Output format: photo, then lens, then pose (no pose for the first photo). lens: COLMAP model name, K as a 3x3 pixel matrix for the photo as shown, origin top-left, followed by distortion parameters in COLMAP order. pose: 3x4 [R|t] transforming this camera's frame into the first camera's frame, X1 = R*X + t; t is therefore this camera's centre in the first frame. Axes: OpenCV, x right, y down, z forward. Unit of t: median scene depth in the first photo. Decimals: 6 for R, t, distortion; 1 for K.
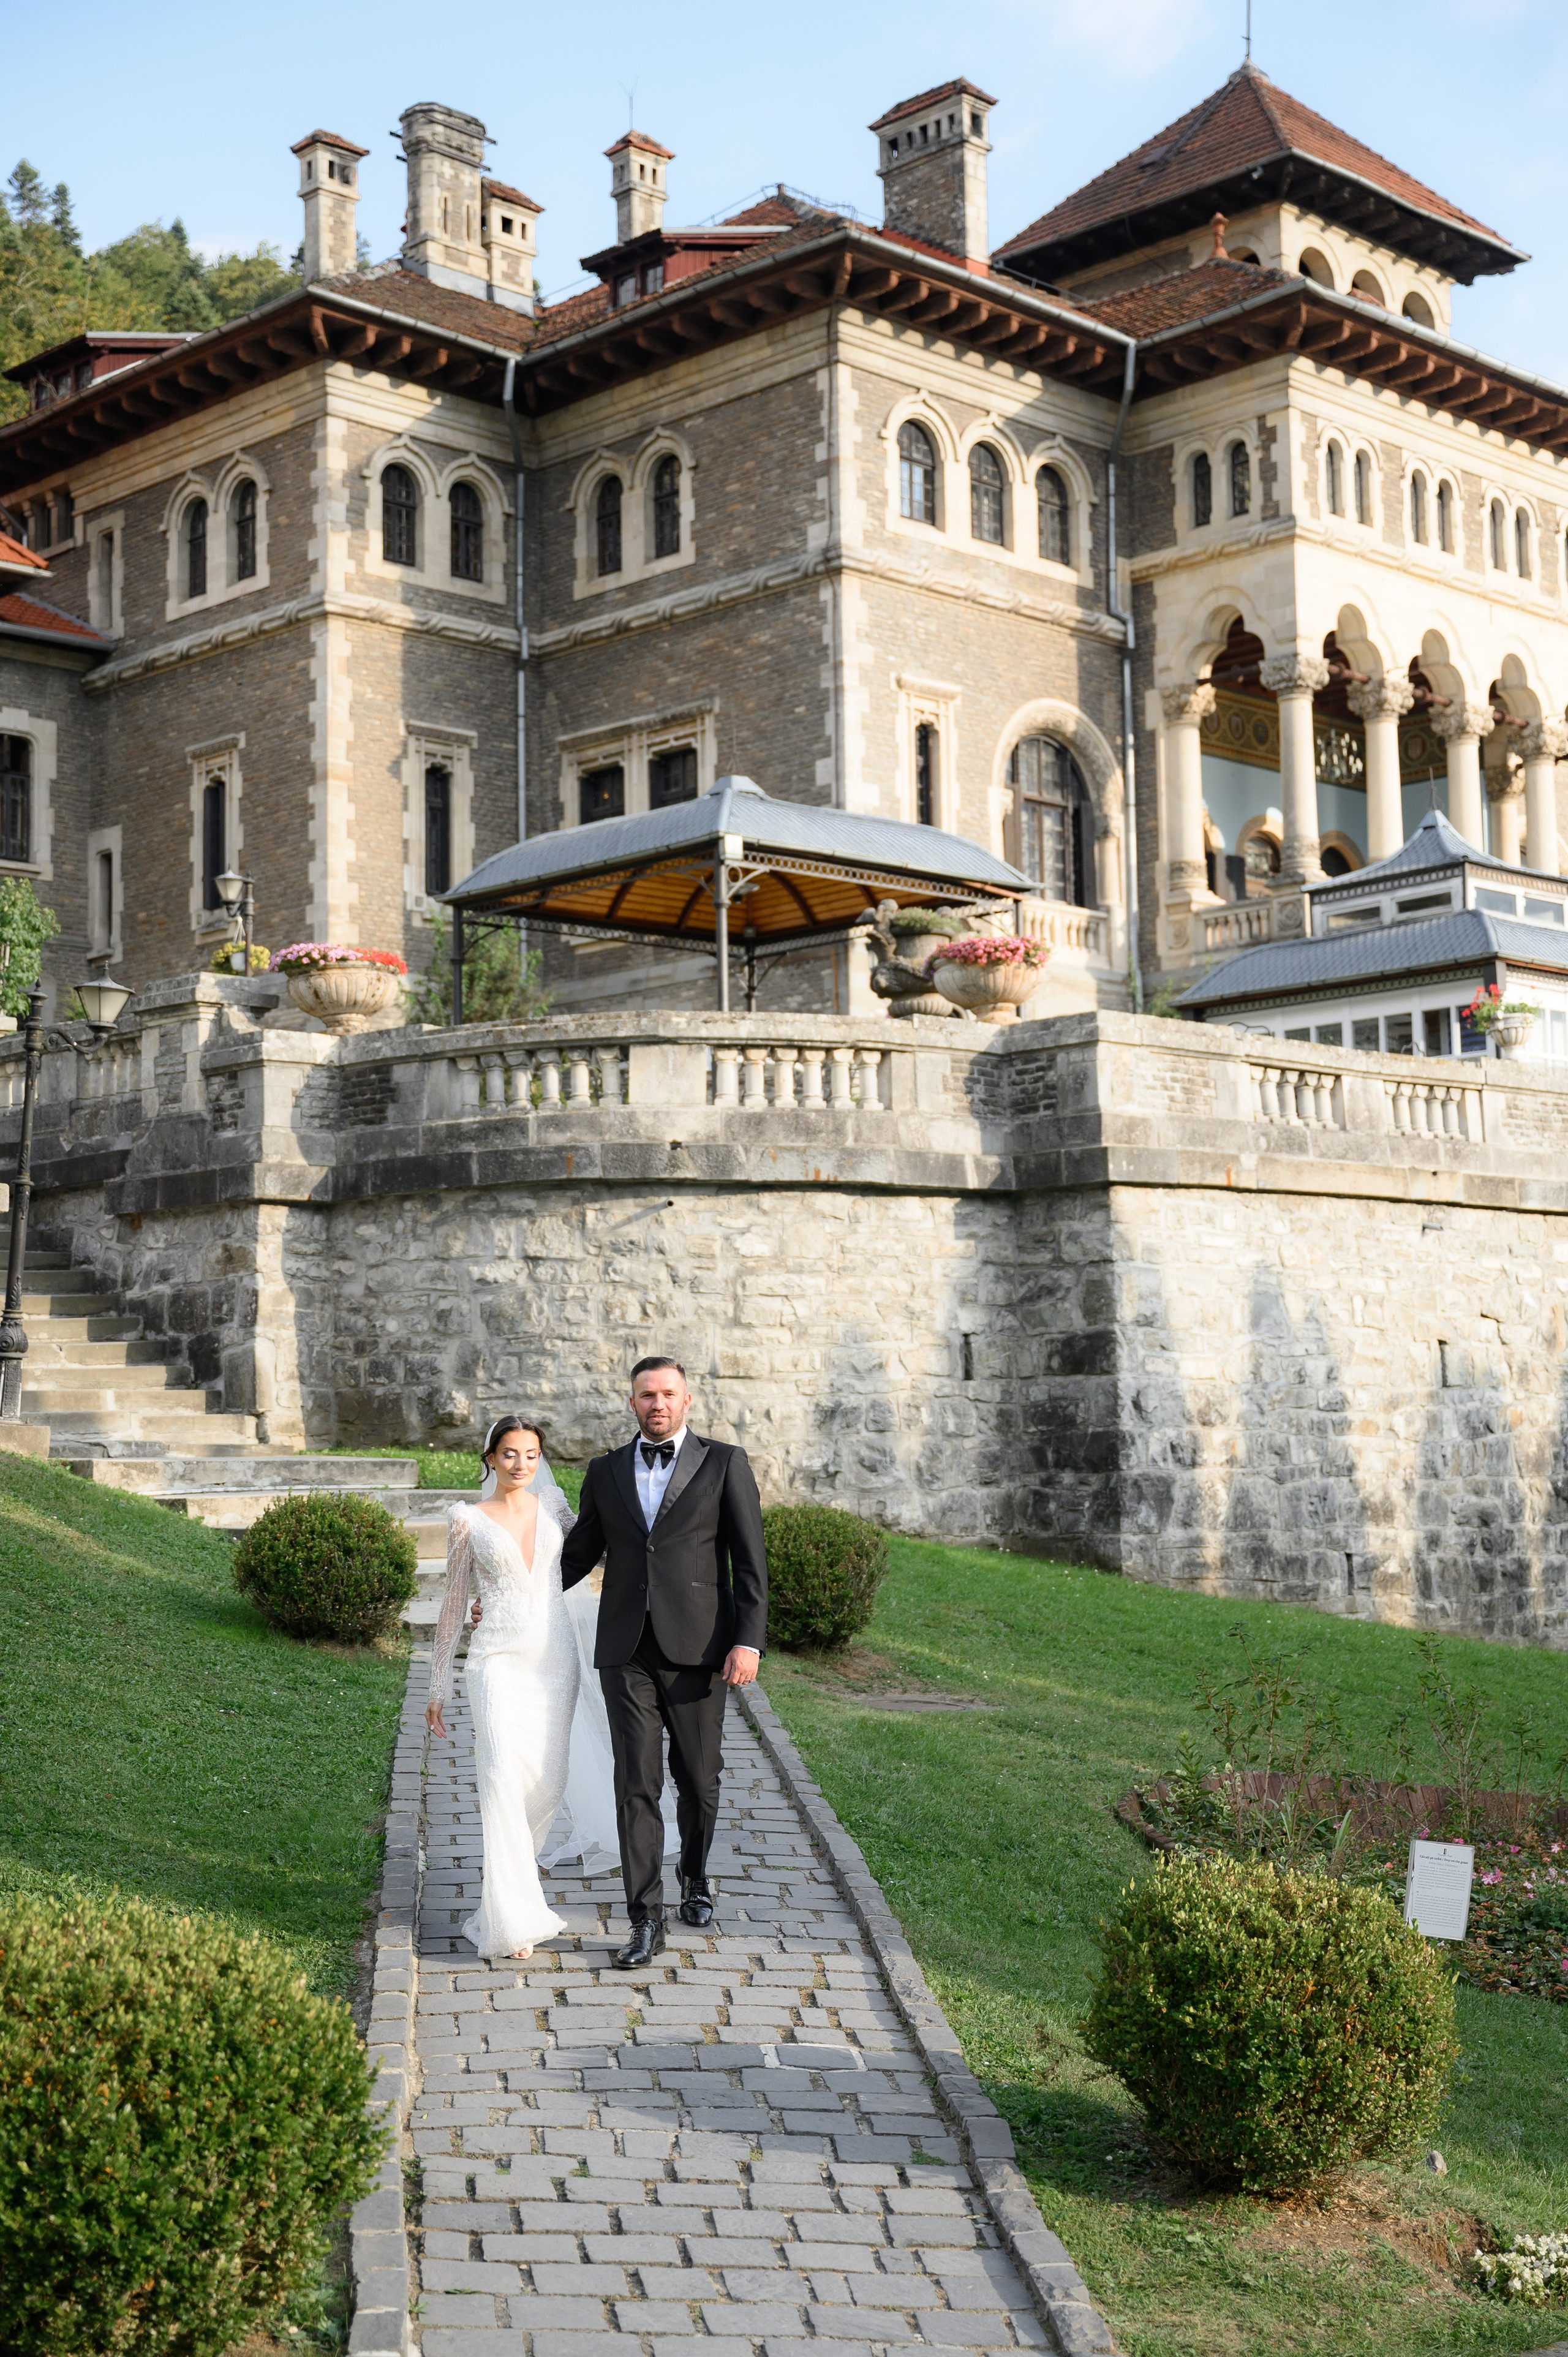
lens RADIAL K [[3236.8, 0, 816.8], [0, 3236.8, 1124.5], [0, 0, 1]] dist [-0.002472, 0.000000]
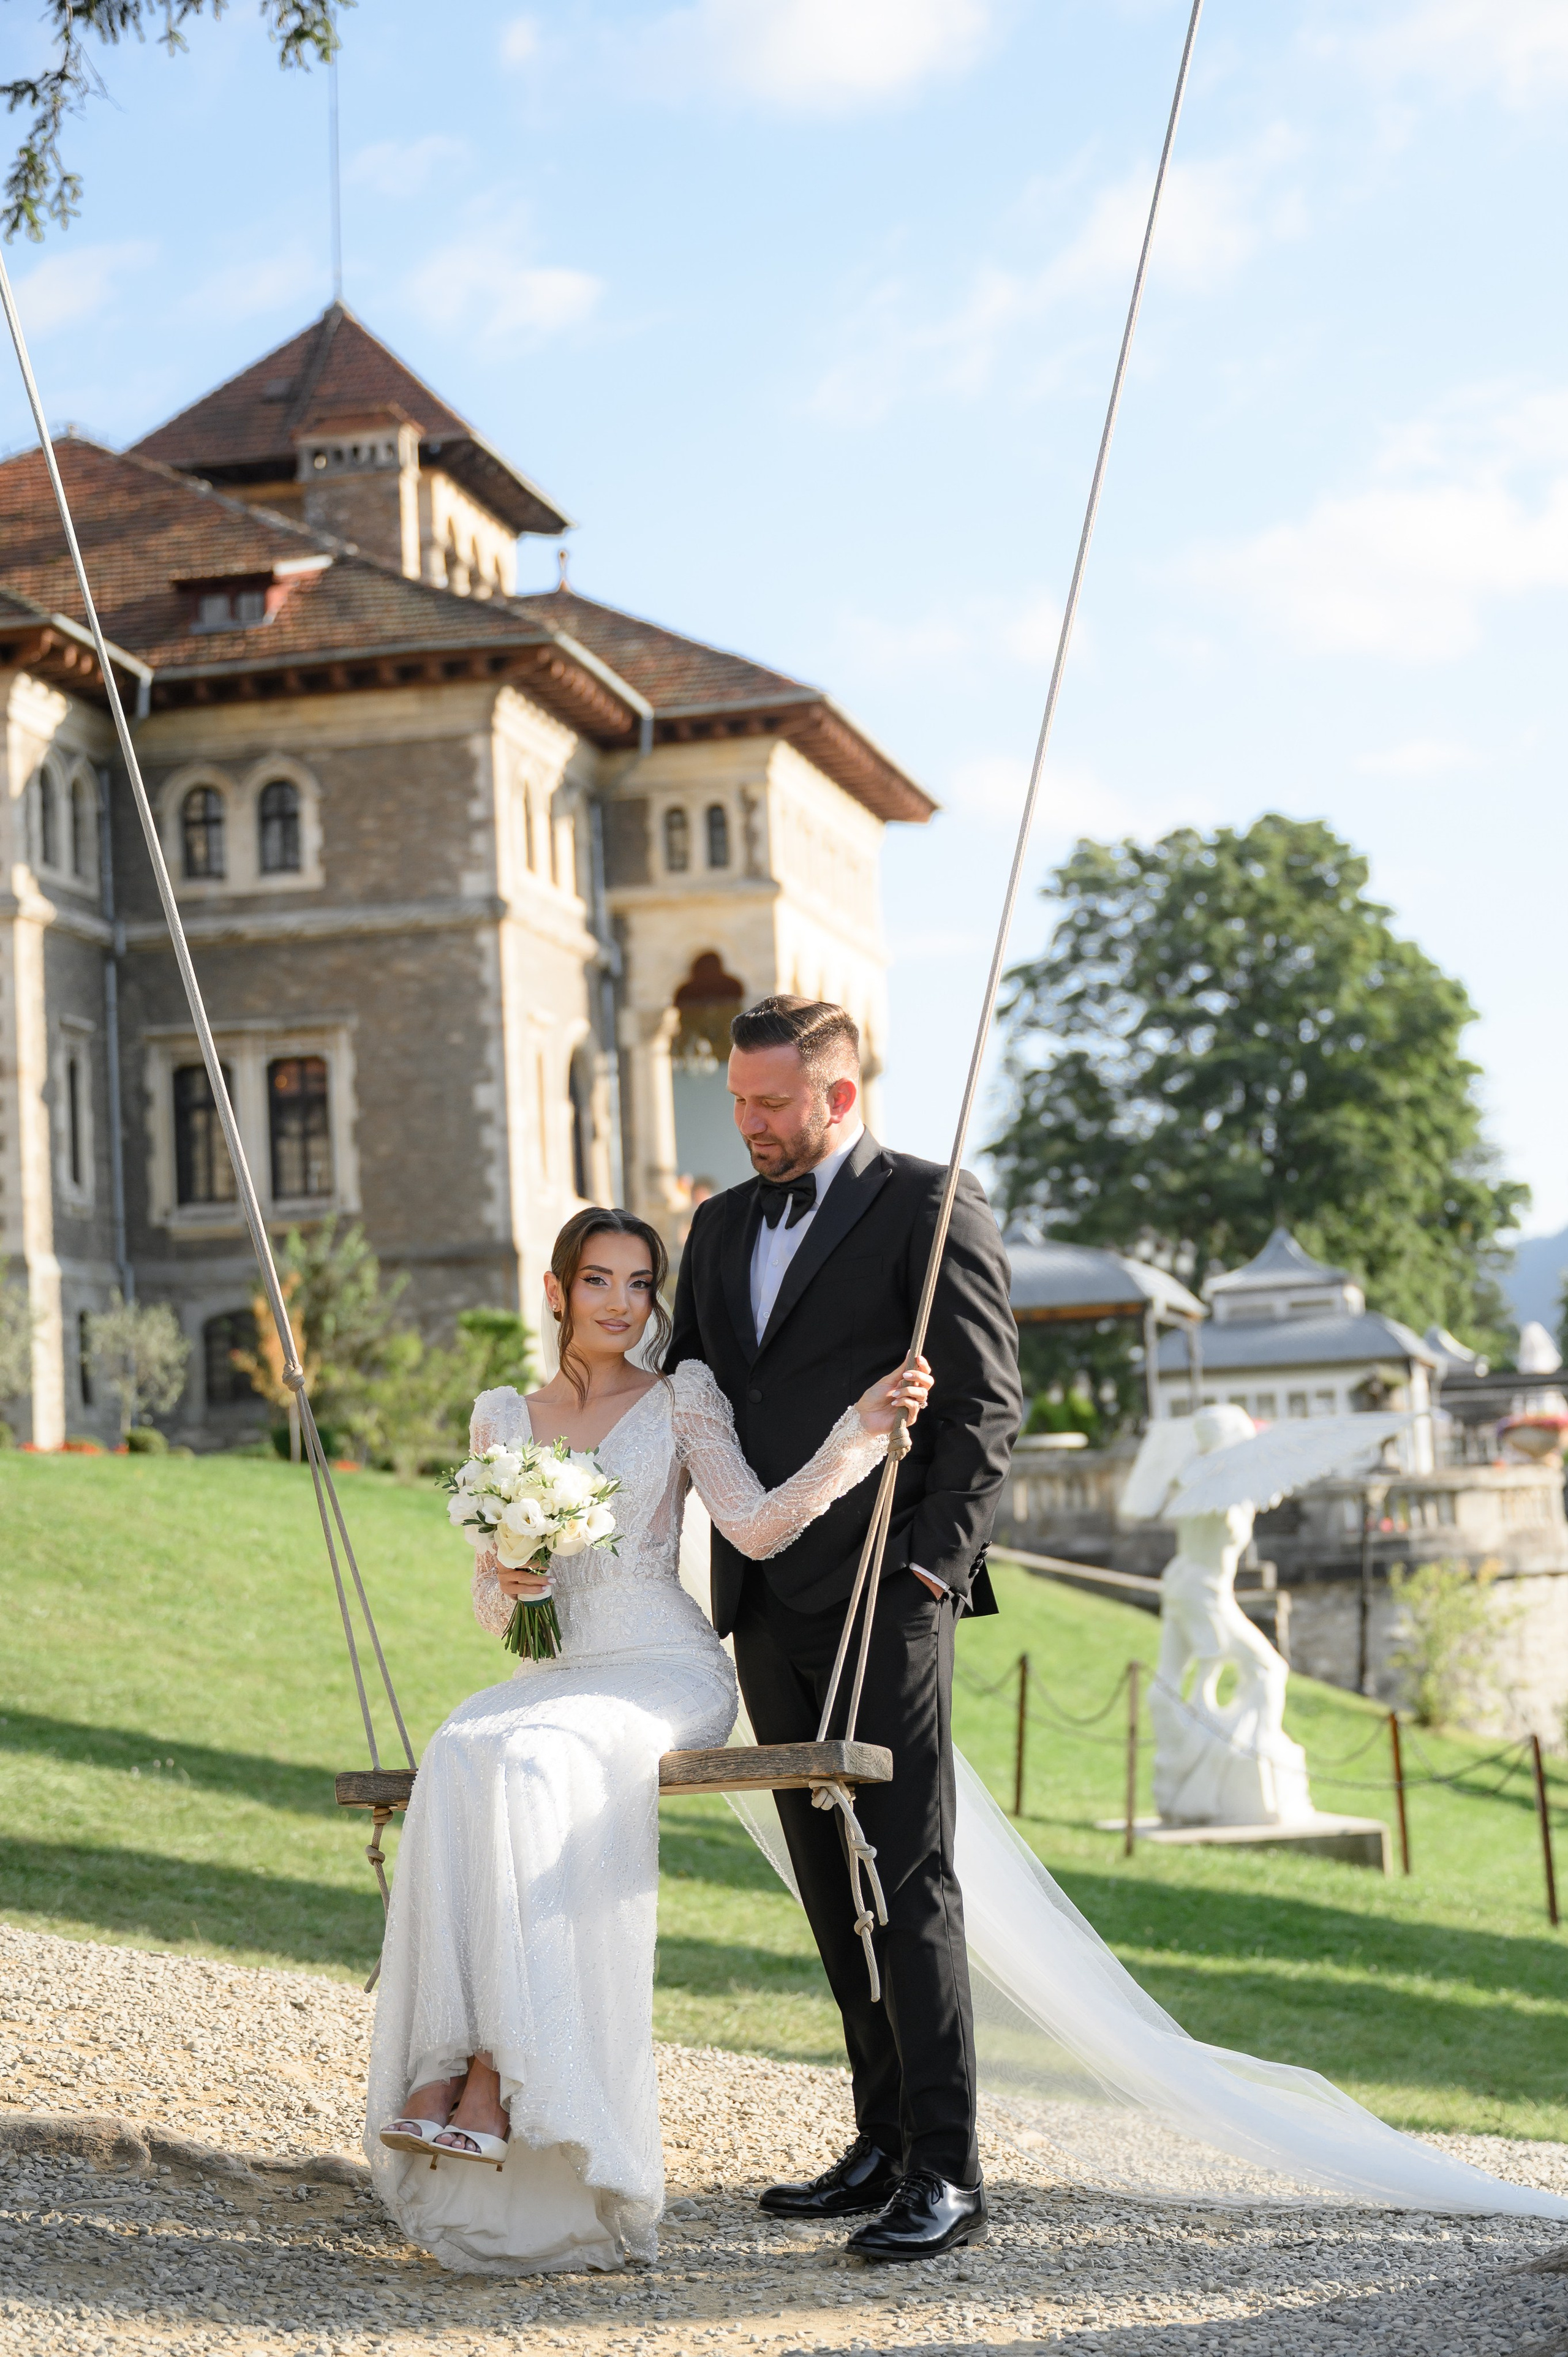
lens RADIAL K [[4203.5, 0, 844.4], [0, 4203.5, 1162.8], [0, 0, 1]] dist [0.016579, 0.000000]
pose [[0.826160, 0.026490, 0.562812, -0.708432], [-0.027702, 0.999596, -0.006383, -0.078637], [-0.562753, -0.010318, 0.826560, -0.280333]]
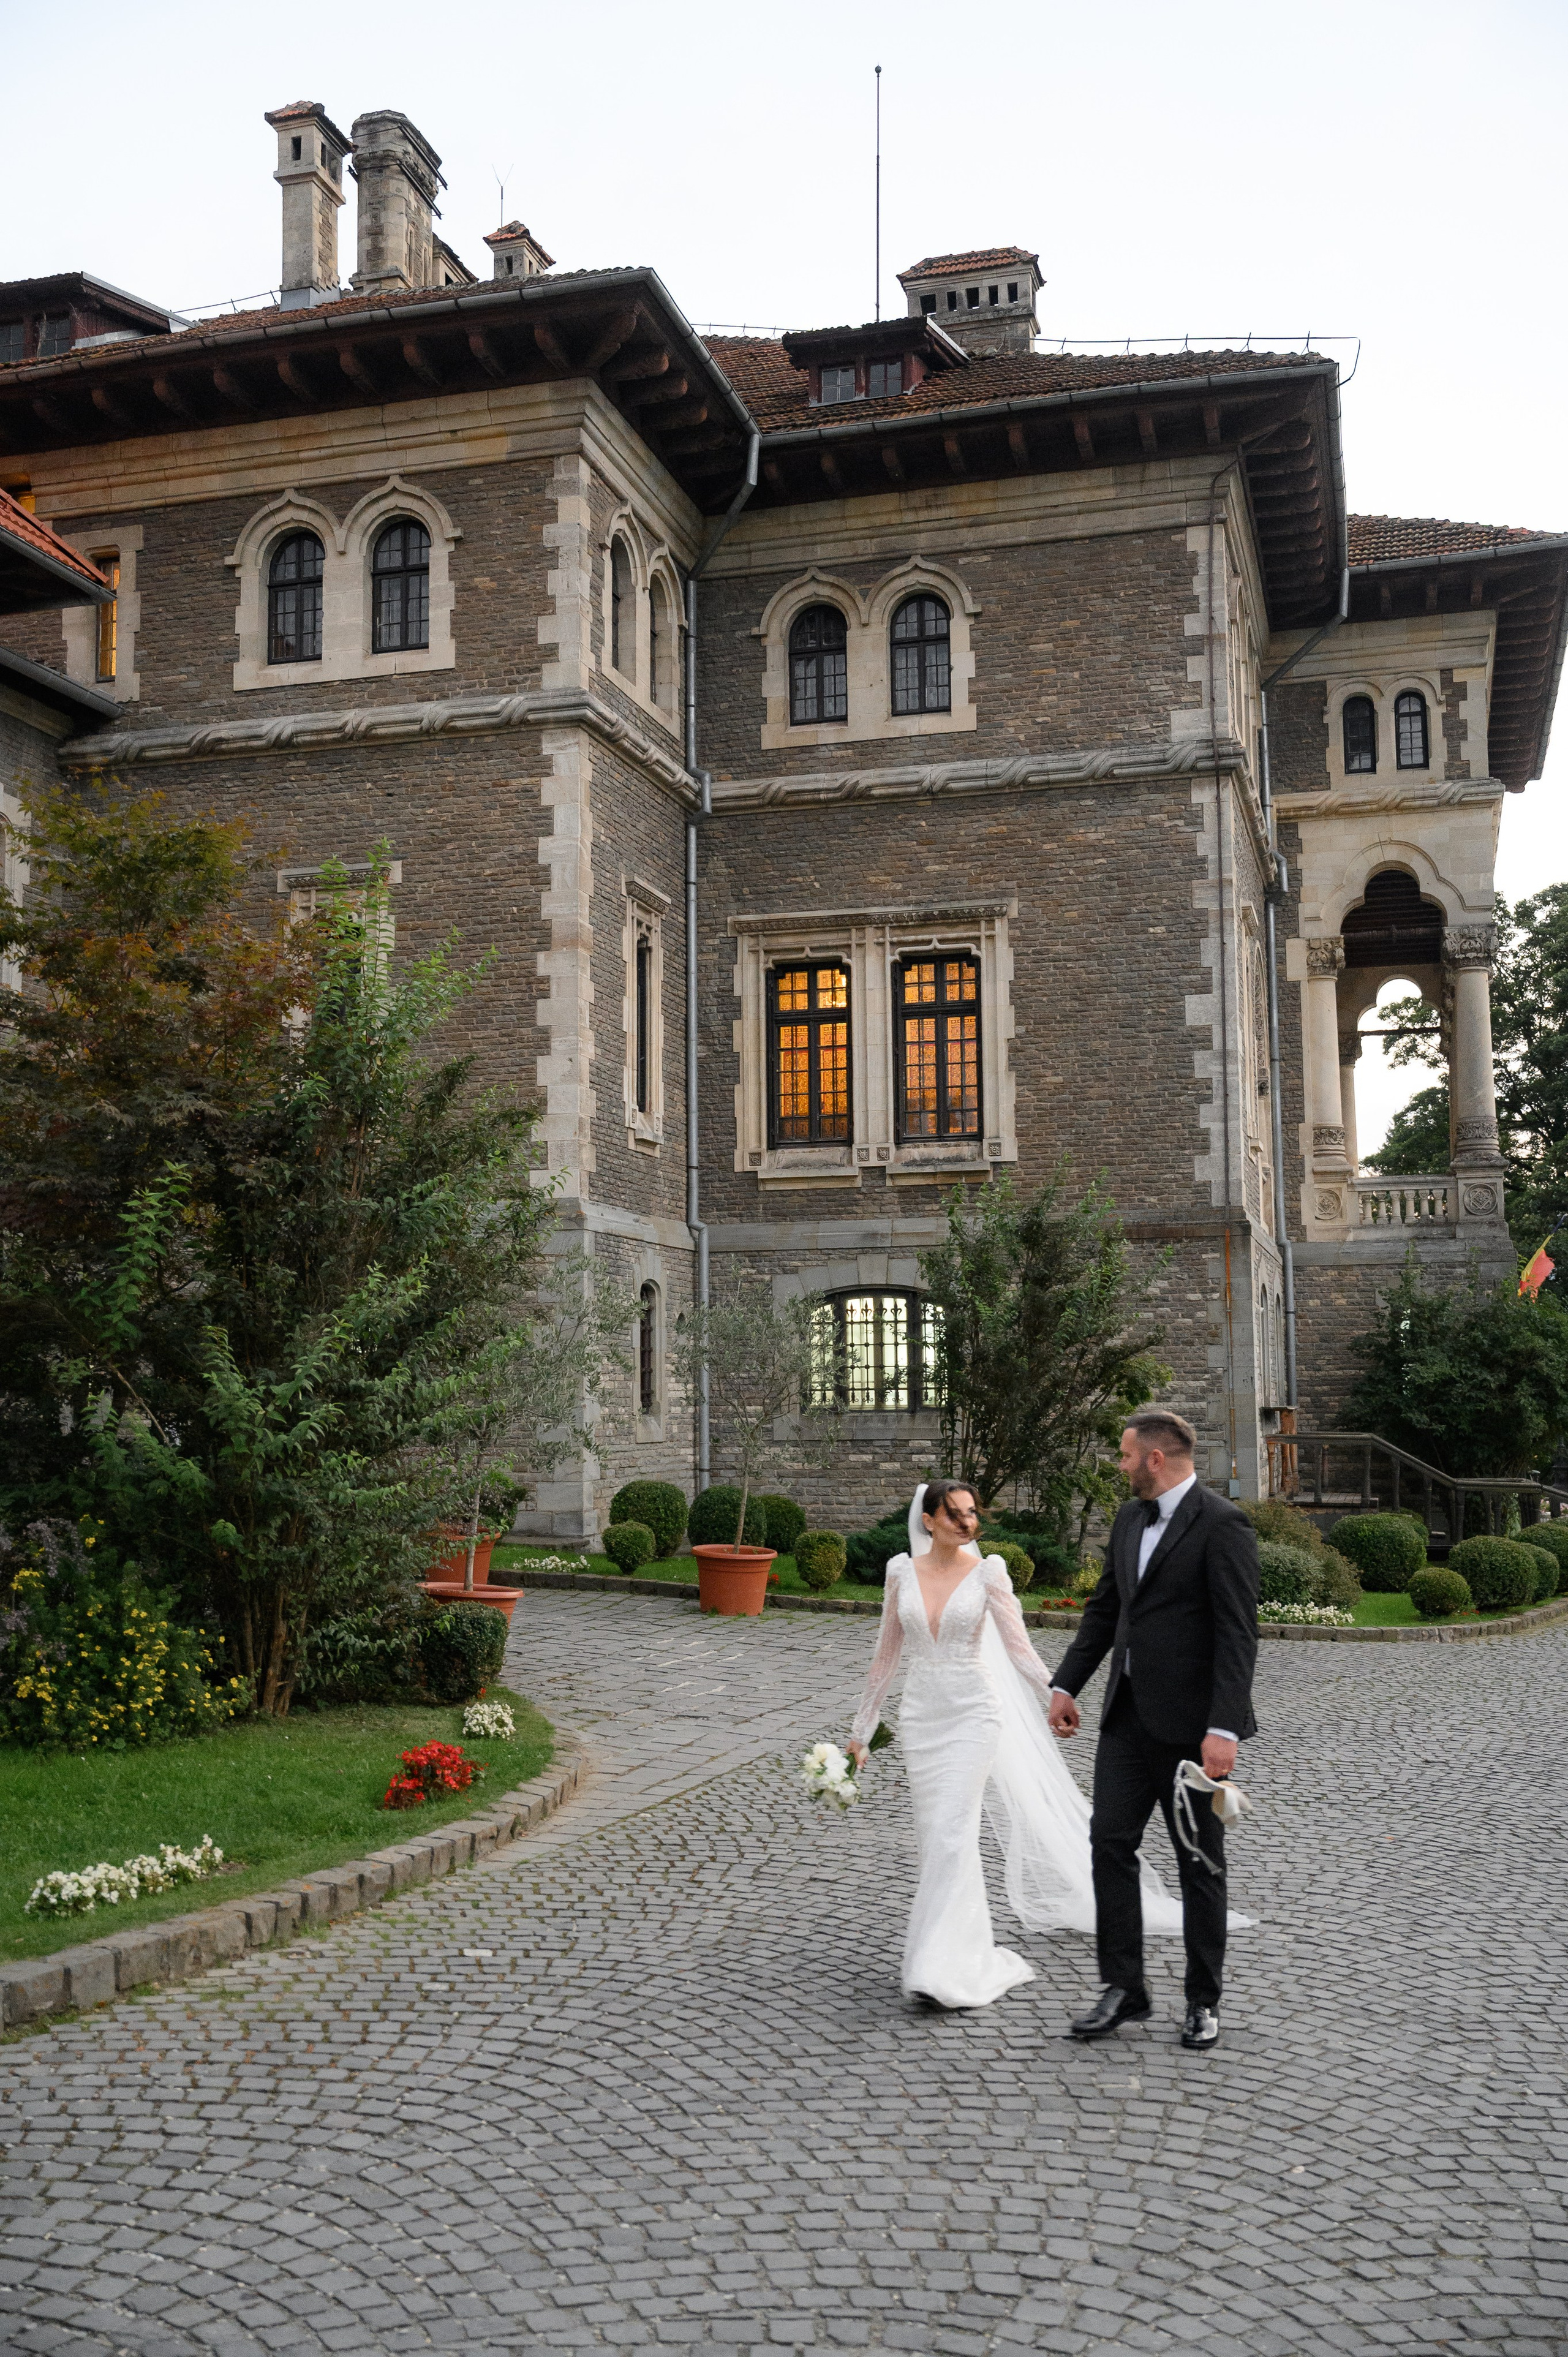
lens RADIAL K [[2222.6, 0, 790.0], [0, 2222.6, 1171.2], [0, 0, 1]] dist [-0.002966, 0.000000]
pose [[0.867477, 0.060023, 0.493844, -0.360801], [-0.060953, 0.998039, -0.014236, -0.052480], [-0.493730, -0.017752, 0.869434, 0.547116]]
